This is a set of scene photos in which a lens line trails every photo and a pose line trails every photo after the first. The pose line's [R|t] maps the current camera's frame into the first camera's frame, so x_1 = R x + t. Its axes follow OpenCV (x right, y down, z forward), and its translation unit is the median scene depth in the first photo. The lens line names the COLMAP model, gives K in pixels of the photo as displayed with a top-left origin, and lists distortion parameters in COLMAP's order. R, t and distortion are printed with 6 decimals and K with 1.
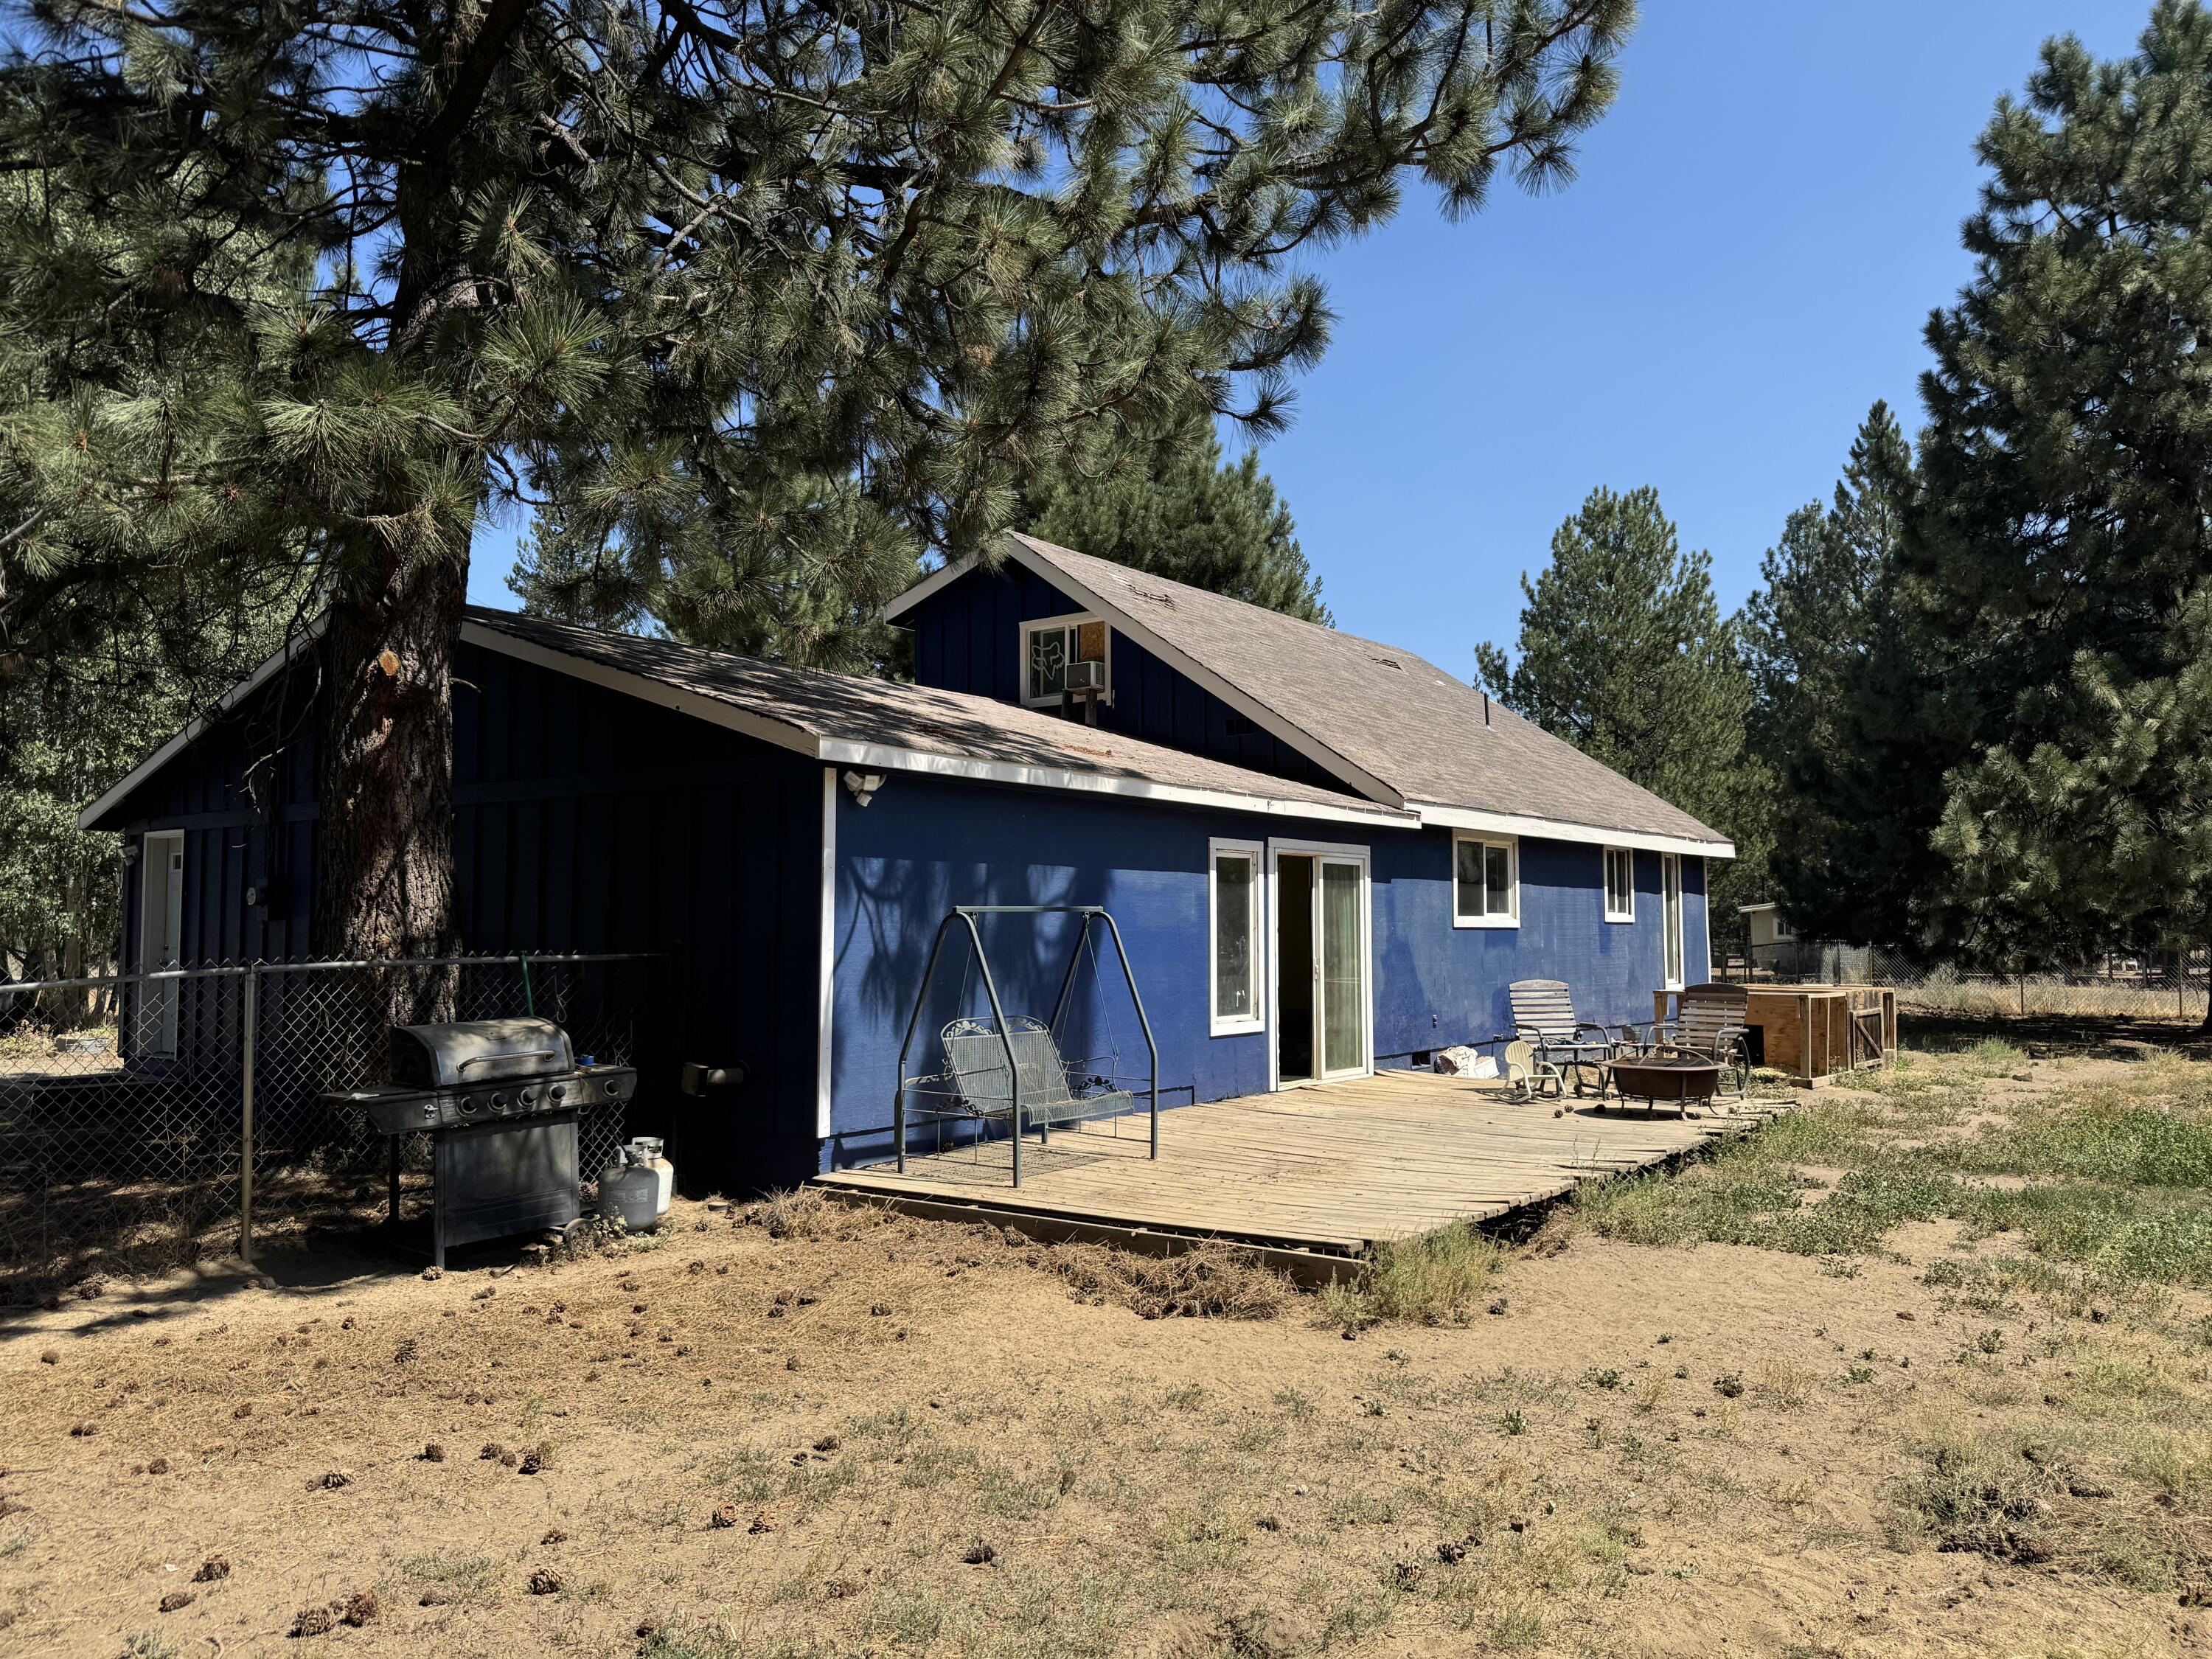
lens RADIAL K [[1564.9, 0, 1104.5], [0, 1564.9, 830.0], [0, 0, 1]] dist [-0.001750, -0.028693]
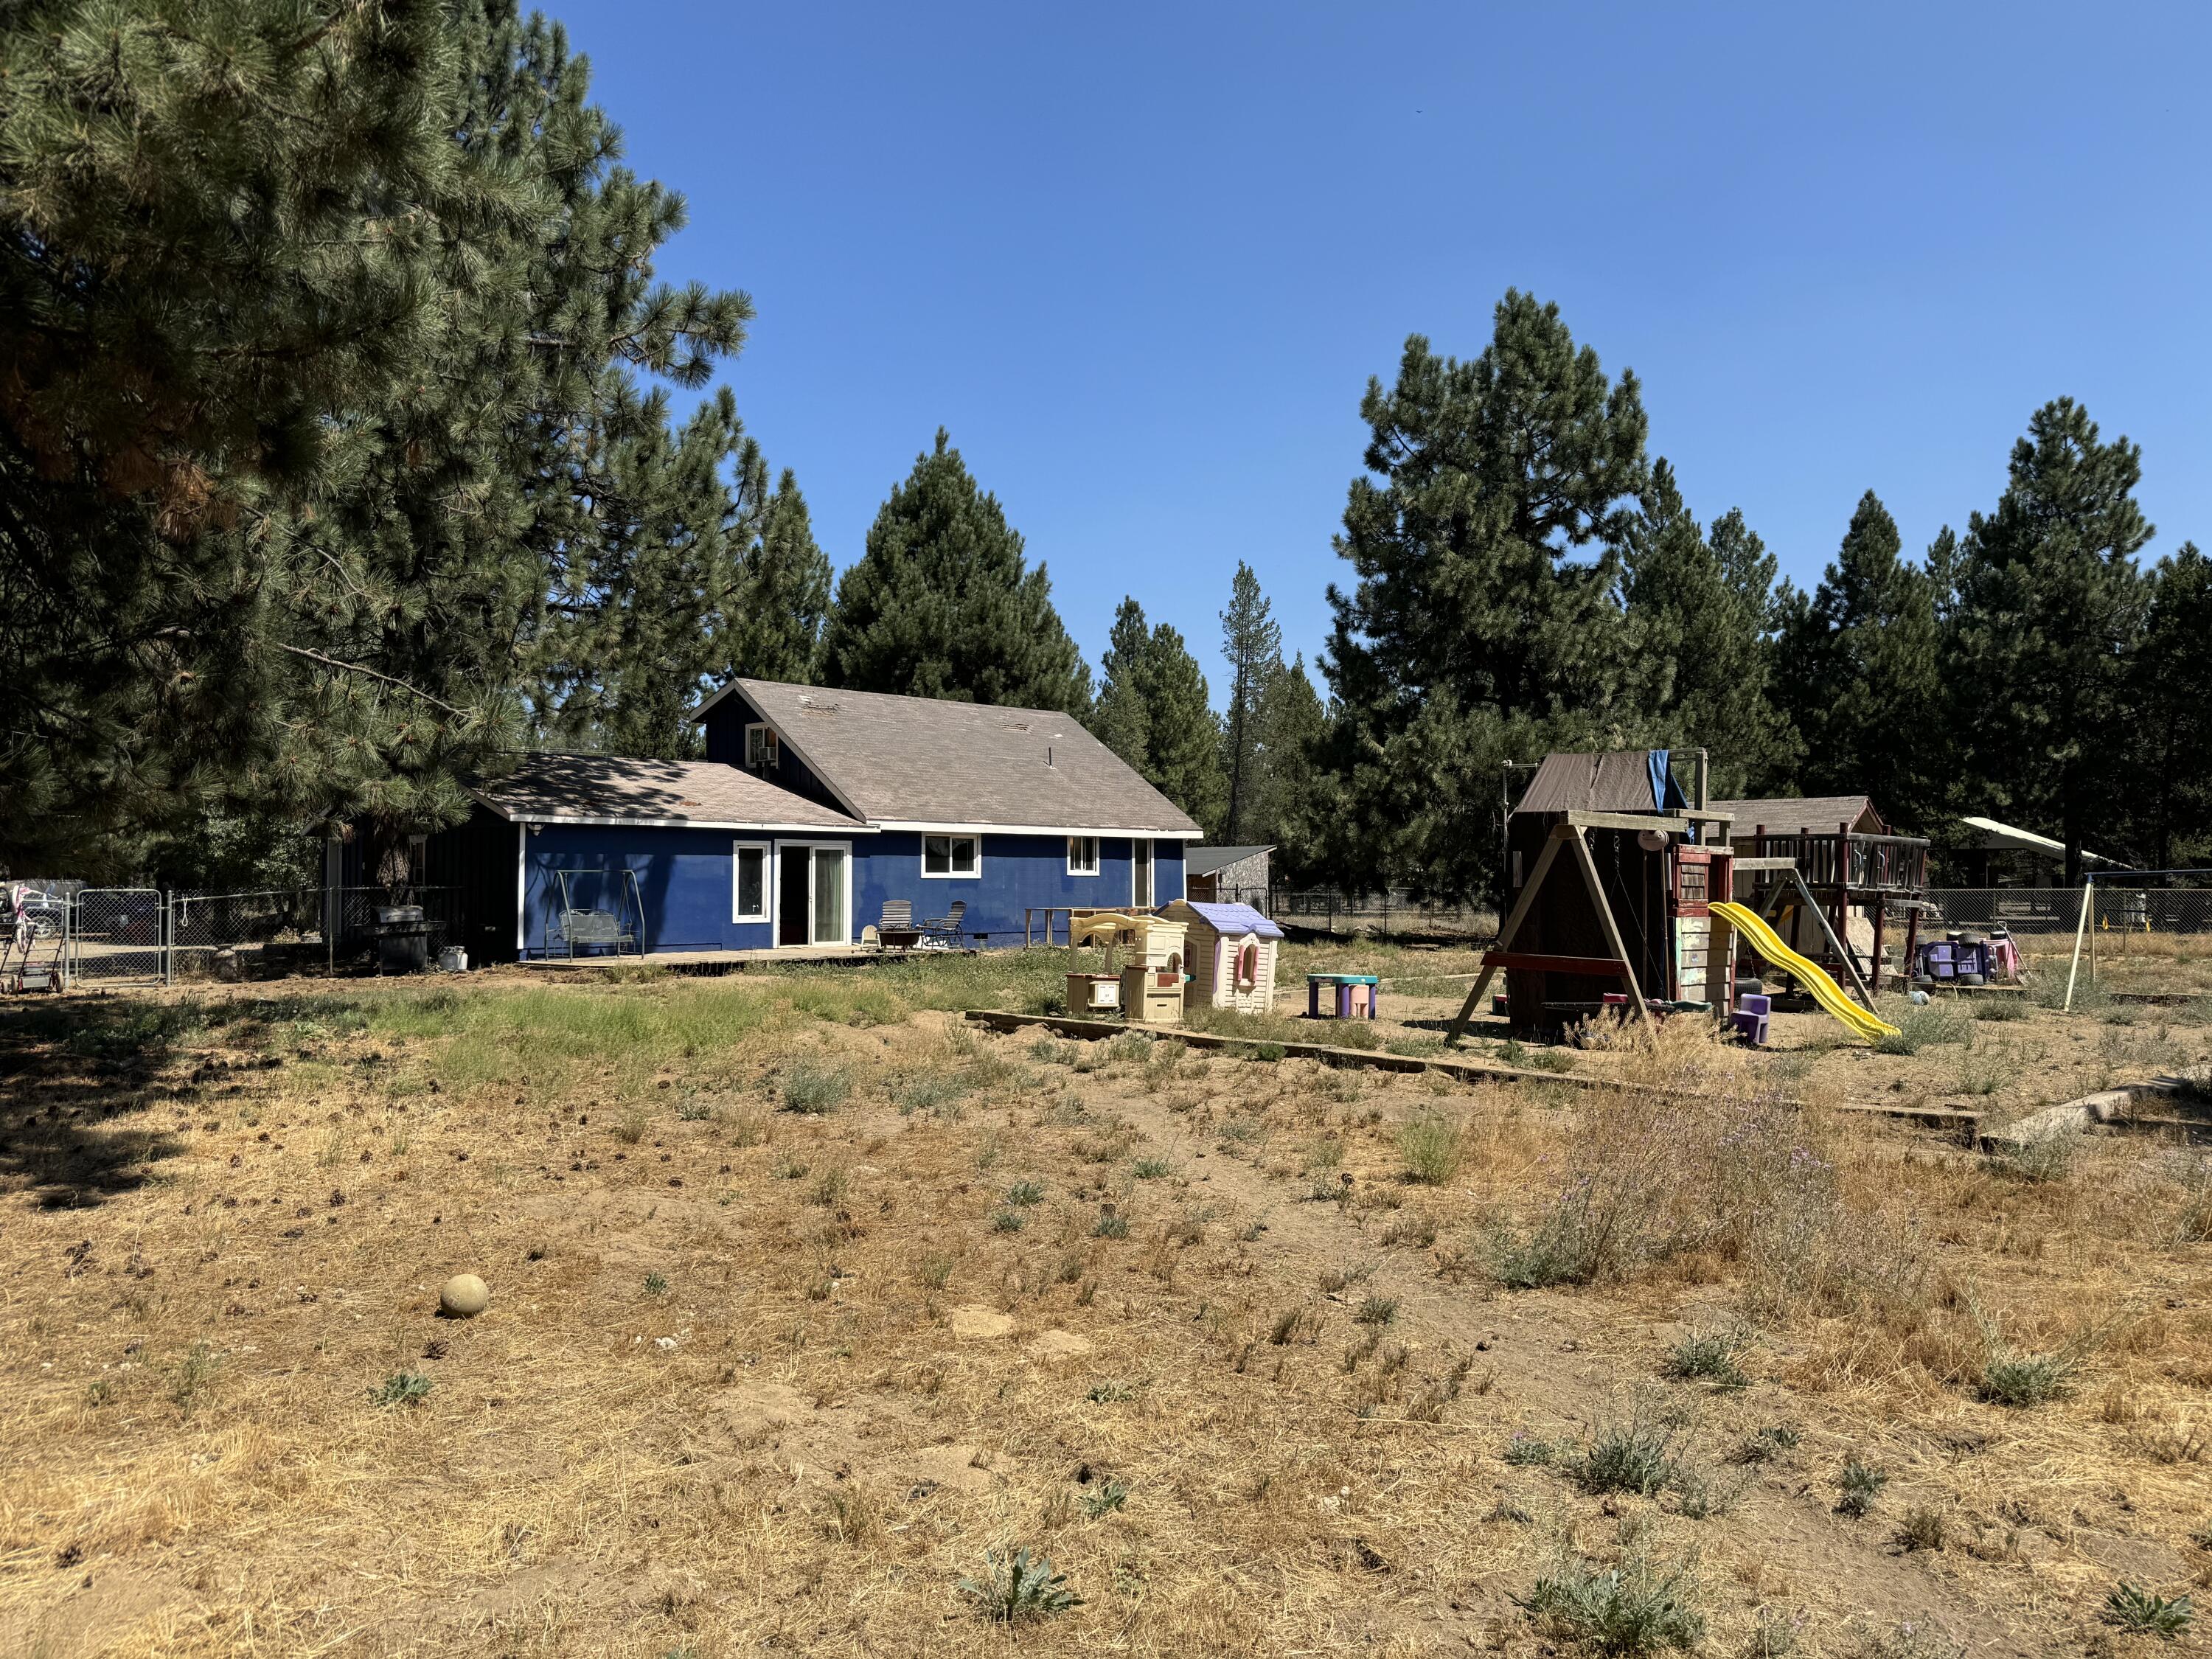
lens RADIAL K [[1564.9, 0, 1105.1], [0, 1564.9, 832.6], [0, 0, 1]] dist [-0.001750, -0.028693]
pose [[0.990191, -0.005016, -0.139628, 0.906175], [0.009102, 0.999548, 0.028640, -0.066350], [0.139421, -0.029630, 0.989790, -1.209282]]
